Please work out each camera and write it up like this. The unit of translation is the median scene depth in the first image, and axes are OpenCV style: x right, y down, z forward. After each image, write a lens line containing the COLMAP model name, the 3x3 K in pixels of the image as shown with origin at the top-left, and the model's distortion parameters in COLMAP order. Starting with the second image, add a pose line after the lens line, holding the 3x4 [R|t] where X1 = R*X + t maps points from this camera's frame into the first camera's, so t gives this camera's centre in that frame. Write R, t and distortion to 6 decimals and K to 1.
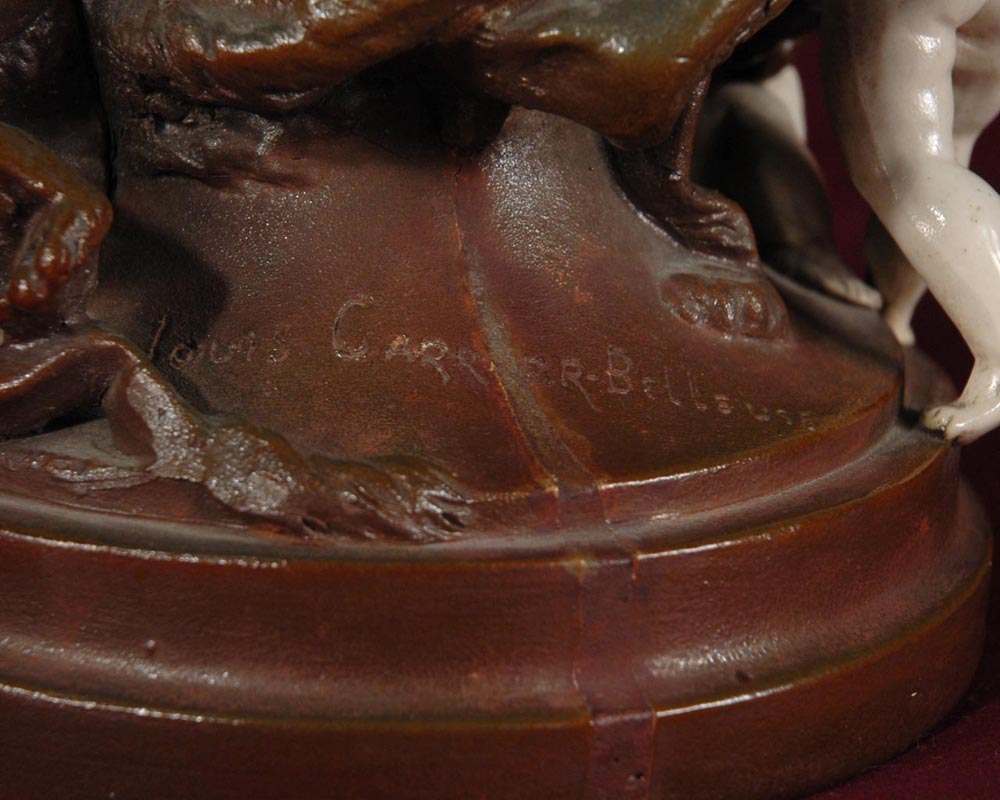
lens RADIAL K [[3134.3, 0, 432.6], [0, 3134.3, 400.1], [0, 0, 1]] dist [-0.051506, -0.172426]
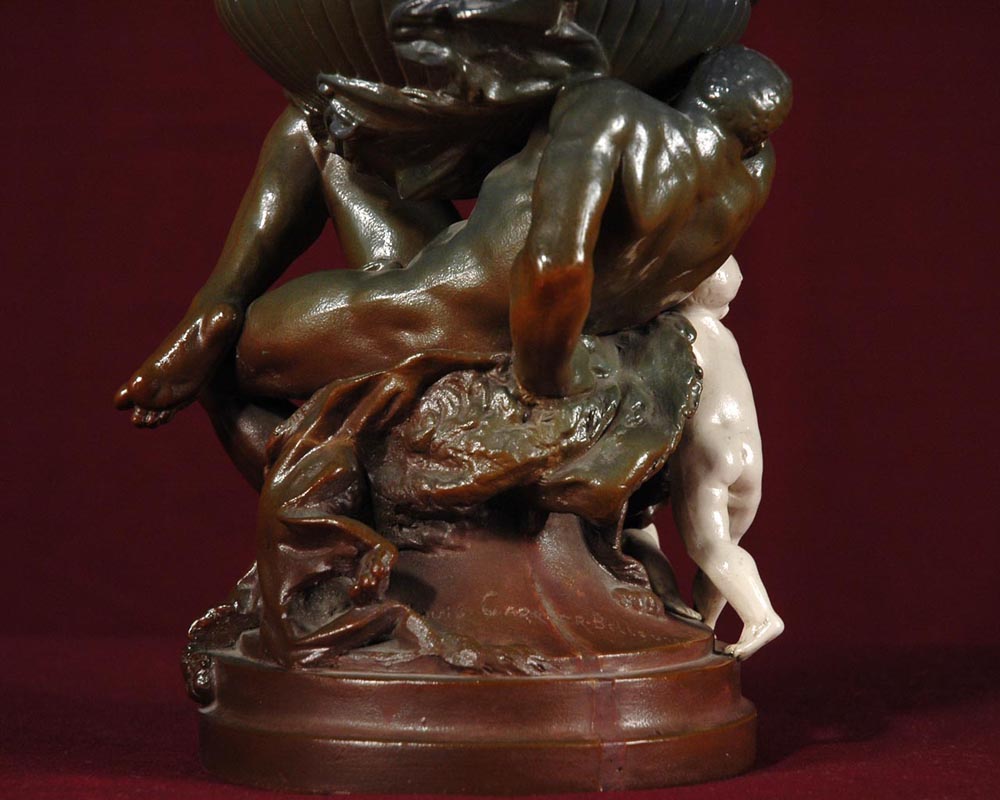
lens RADIAL K [[3324.6, 0, 500.0], [0, 3324.6, 400.0], [0, 0, 1]] dist [0.055416, 0.197083]
pose [[0.994342, -0.017122, 0.104837, -0.286839], [0.041451, 0.971227, -0.234522, 0.430544], [-0.097805, 0.237541, 0.966441, -1.536608]]
